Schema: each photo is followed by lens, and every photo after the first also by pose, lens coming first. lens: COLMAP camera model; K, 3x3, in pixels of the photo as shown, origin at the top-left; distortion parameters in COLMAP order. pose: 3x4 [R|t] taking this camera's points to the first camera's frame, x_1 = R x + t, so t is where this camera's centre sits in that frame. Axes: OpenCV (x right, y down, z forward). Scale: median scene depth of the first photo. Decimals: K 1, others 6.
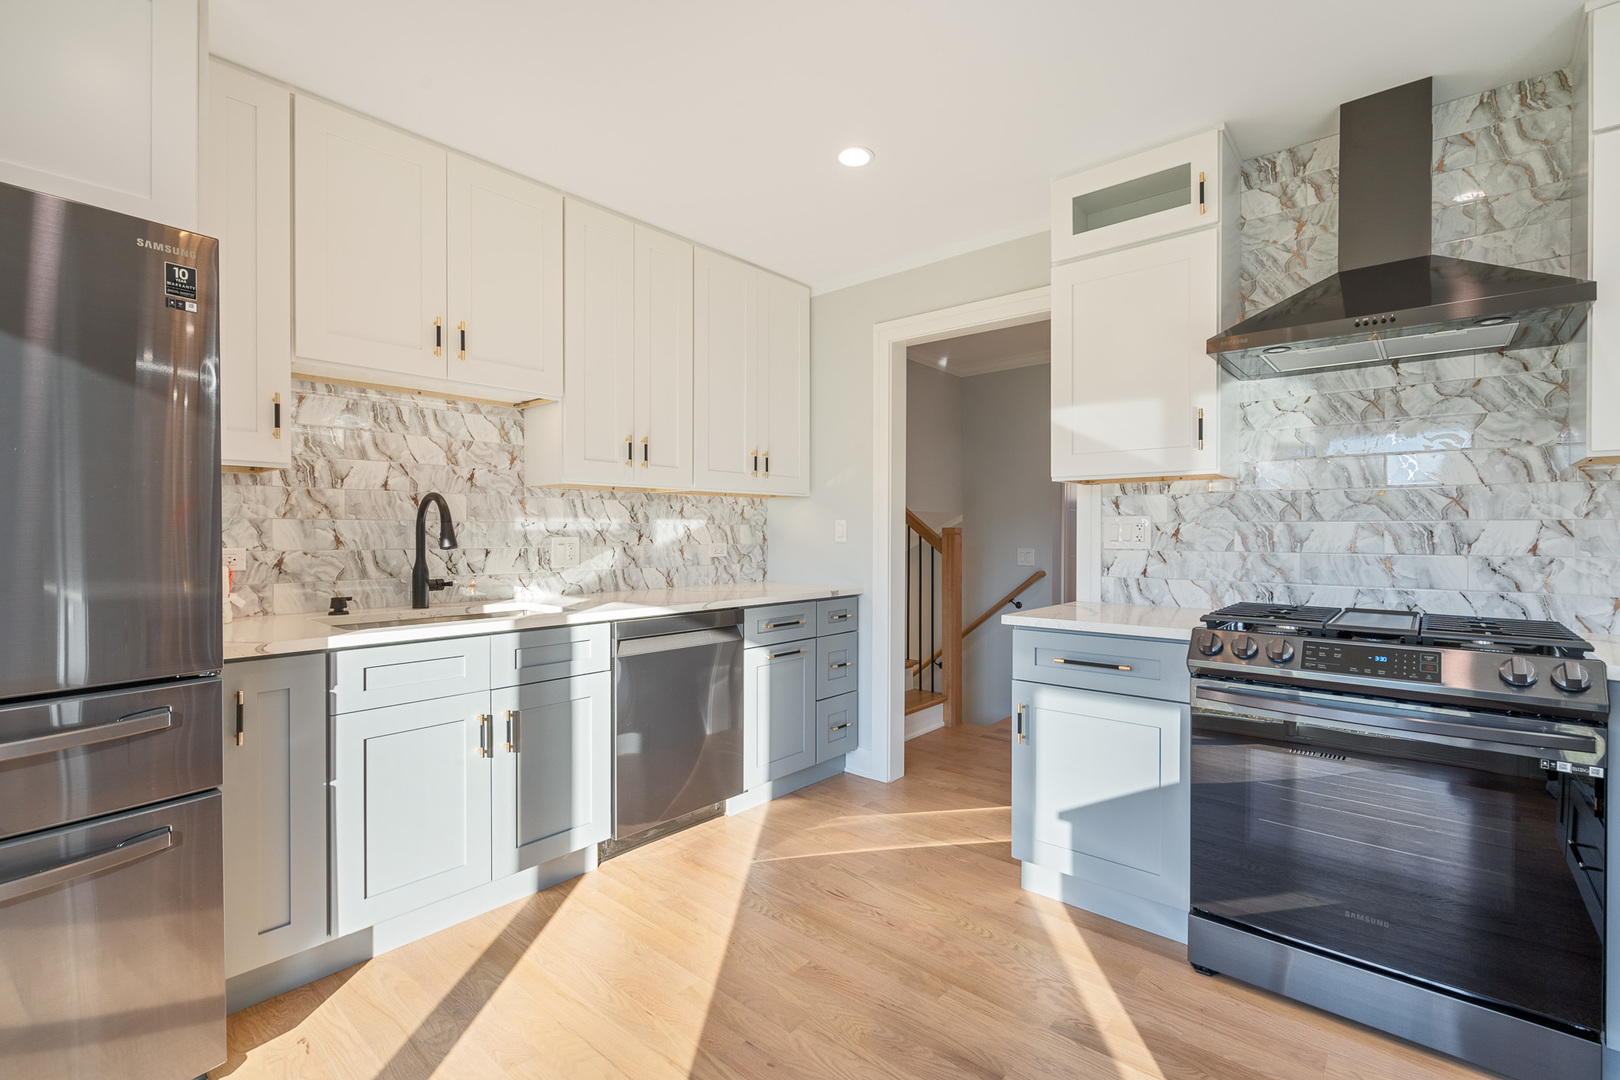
lens RADIAL K [[727.0, 0, 808.4], [0, 727.0, 535.4], [0, 0, 1]] dist [-0.004295, 0.001224]
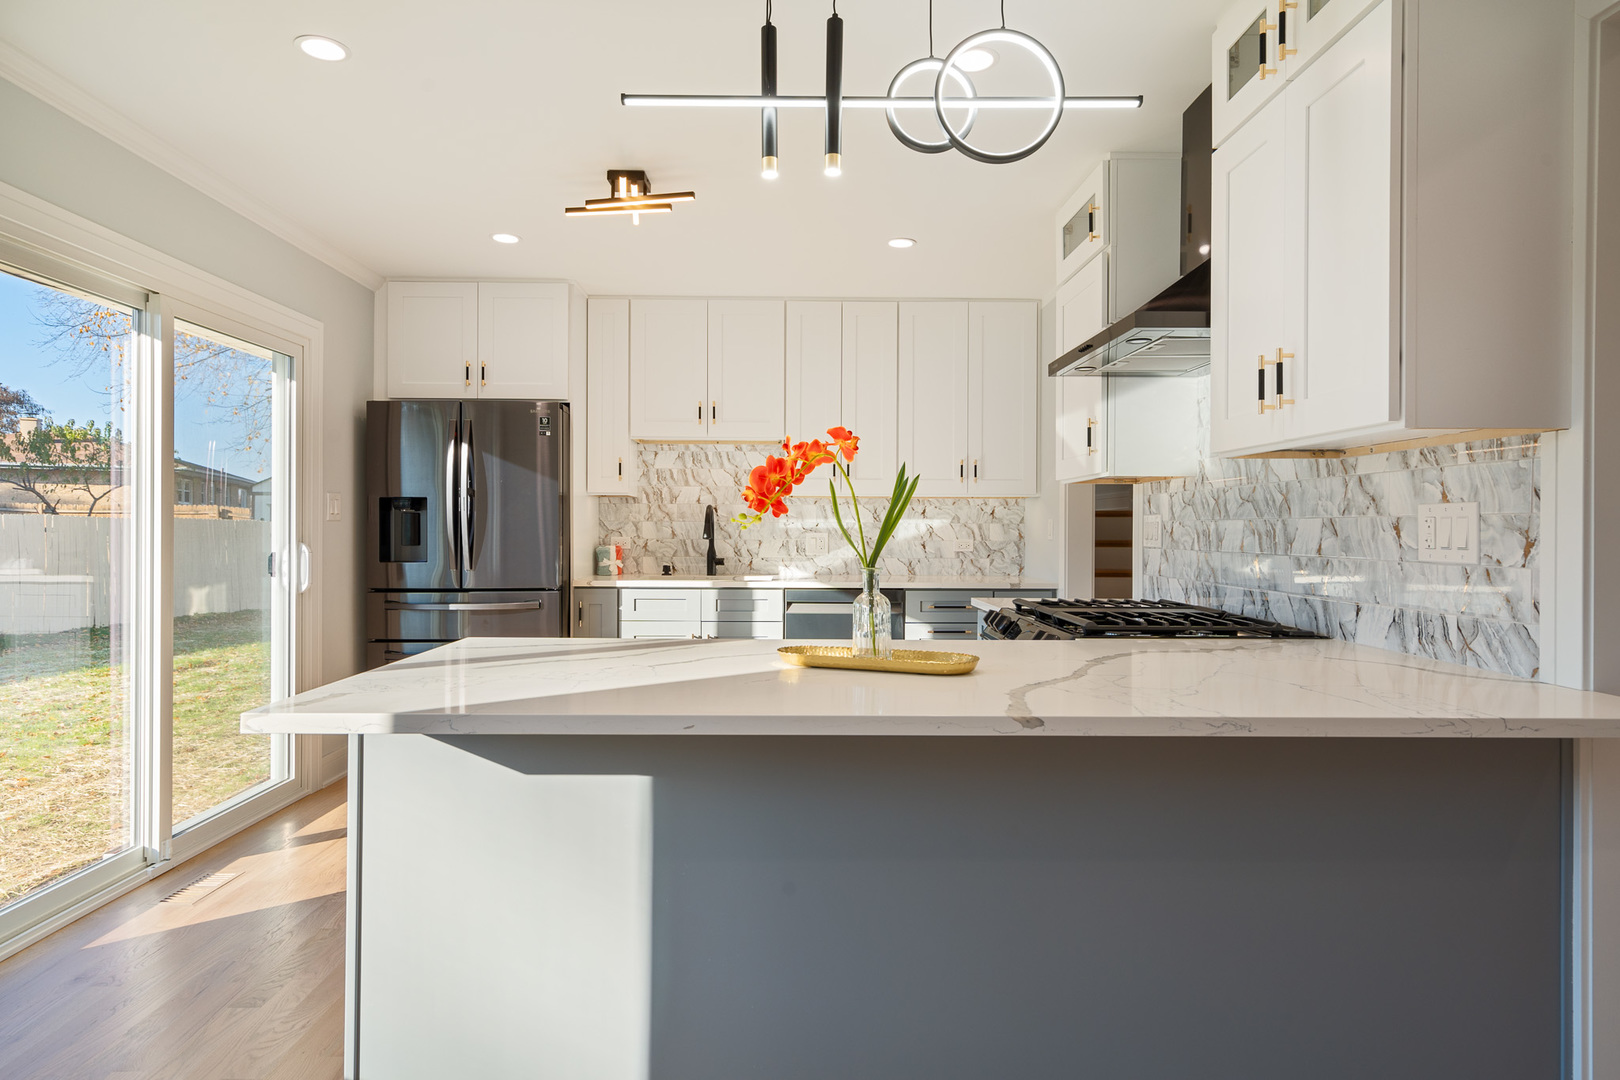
lens RADIAL K [[922.8, 0, 805.5], [0, 922.8, 532.5], [0, 0, 1]] dist [-0.000402, 0.000052]
pose [[0.666003, 0.005099, -0.745932, 1.222932], [-0.007406, 0.999973, 0.000223, 0.001676], [0.745912, 0.005375, 0.666023, -0.237680]]
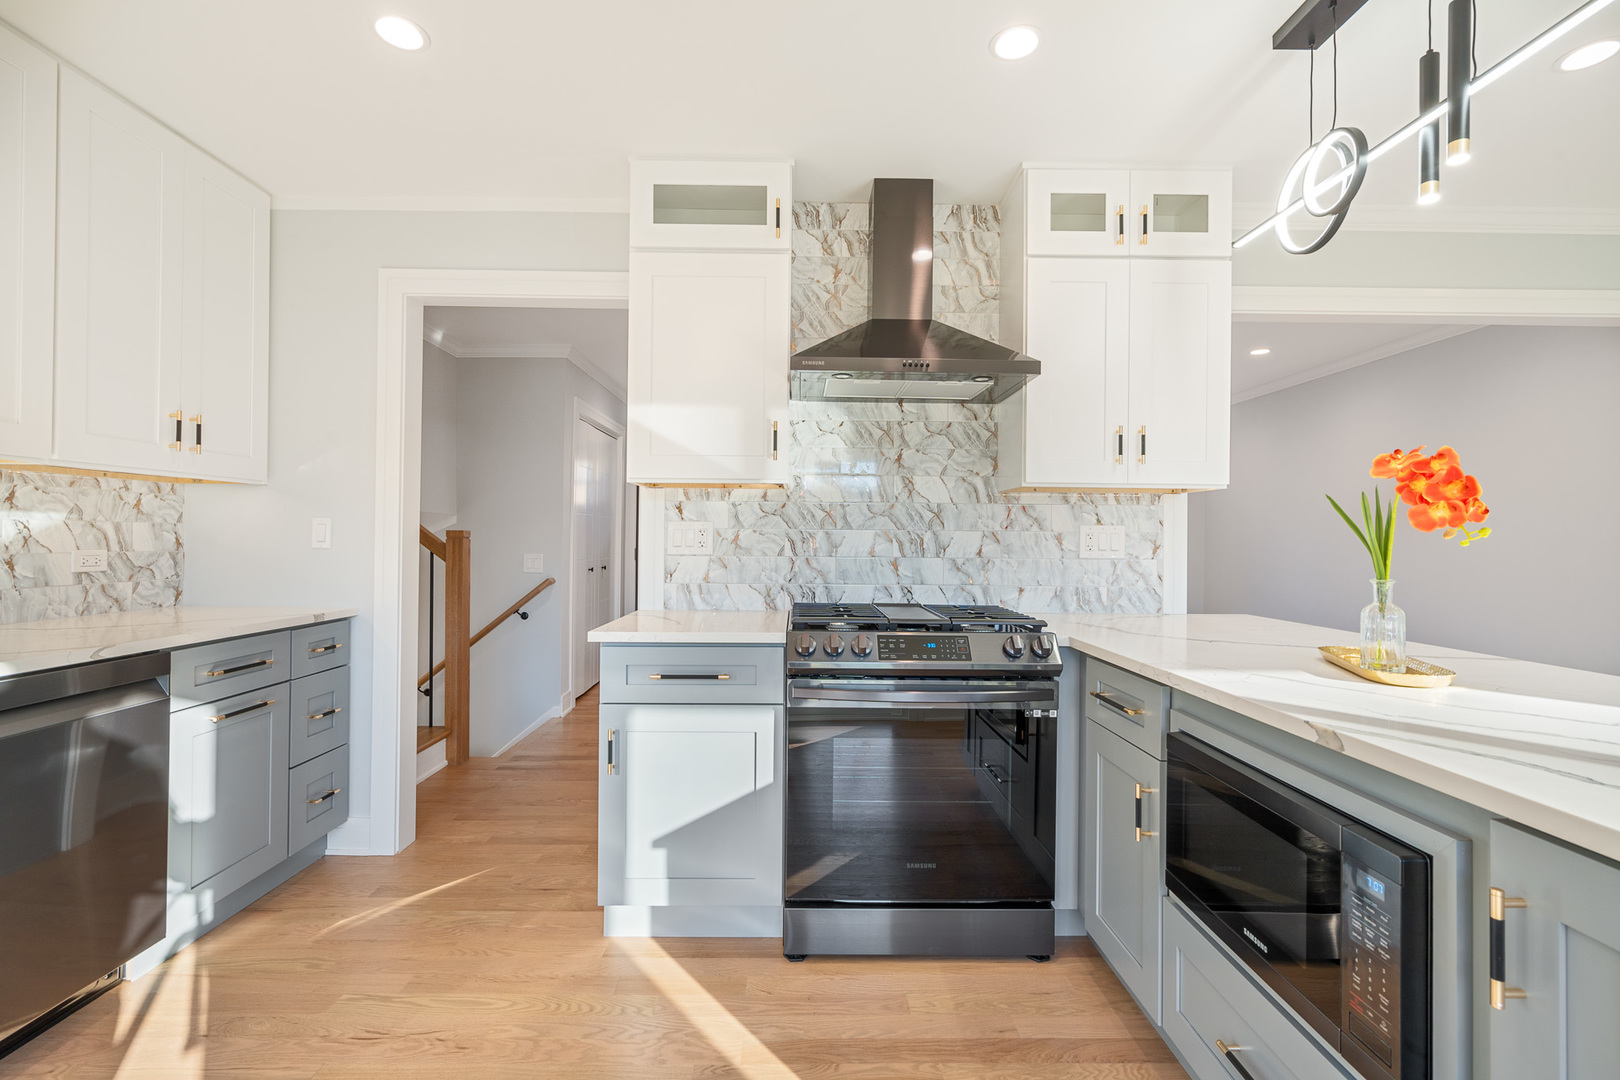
lens RADIAL K [[727.0, 0, 808.4], [0, 727.0, 535.4], [0, 0, 1]] dist [-0.004295, 0.001224]
pose [[0.746465, 0.008786, 0.665366, -0.118182], [-0.005232, 0.999959, -0.007335, -0.001237], [-0.665404, 0.001994, 0.746481, 0.169554]]
